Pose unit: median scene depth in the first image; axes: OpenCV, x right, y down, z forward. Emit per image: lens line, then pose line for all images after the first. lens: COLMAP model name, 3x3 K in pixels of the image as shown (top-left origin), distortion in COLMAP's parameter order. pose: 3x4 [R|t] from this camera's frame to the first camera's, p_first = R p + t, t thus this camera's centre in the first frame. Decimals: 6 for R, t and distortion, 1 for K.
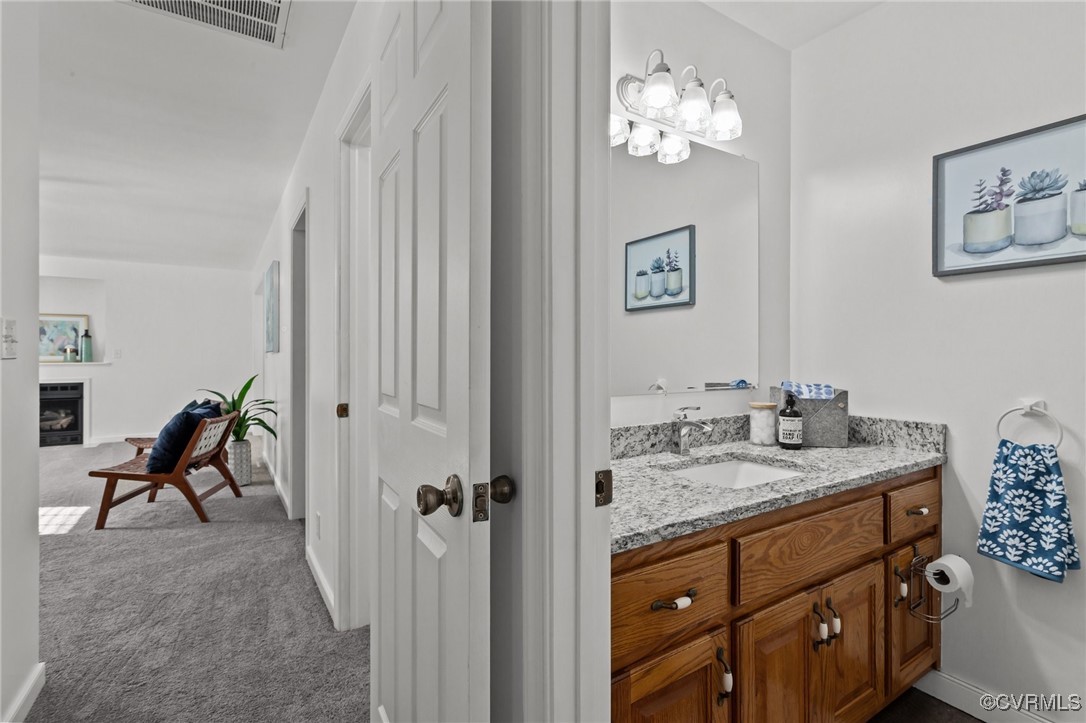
lens RADIAL K [[508.5, 0, 543.0], [0, 508.5, 361.5], [0, 0, 1]] dist [0.000130, -0.000559]
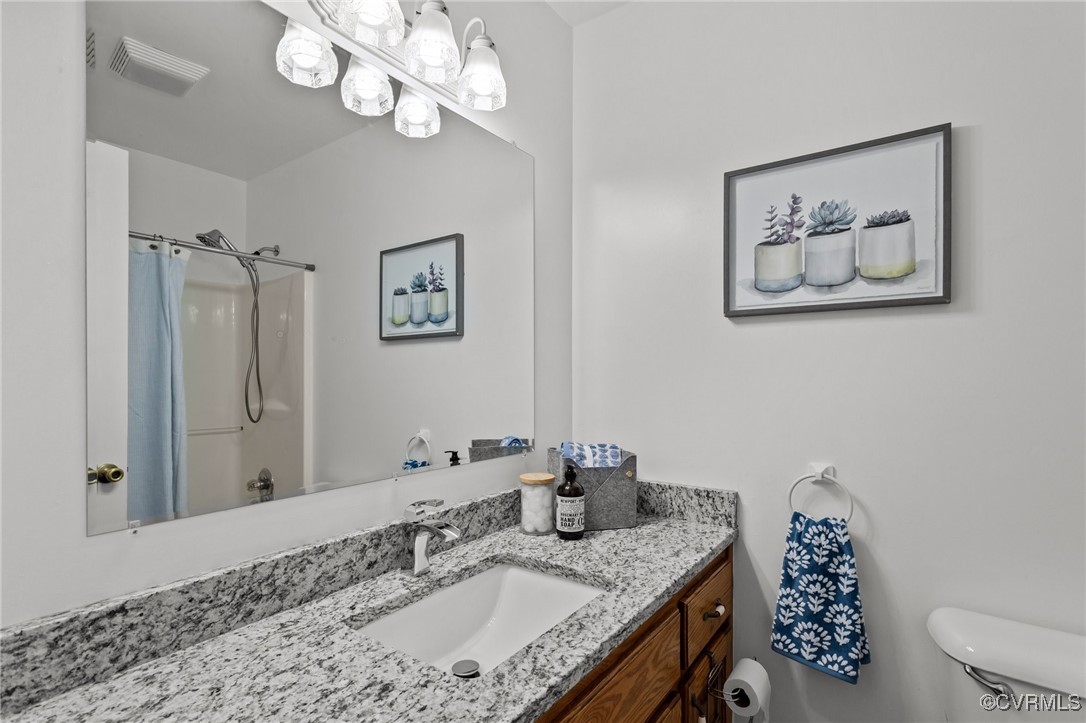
lens RADIAL K [[504.5, 0, 538.9], [0, 504.5, 380.8], [0, 0, 1]] dist [-0.000823, 0.000187]
pose [[0.933139, -0.002591, 0.359507, 0.192199], [0.001645, 0.999994, 0.002937, -0.067762], [-0.359512, -0.002149, 0.933138, 0.351555]]
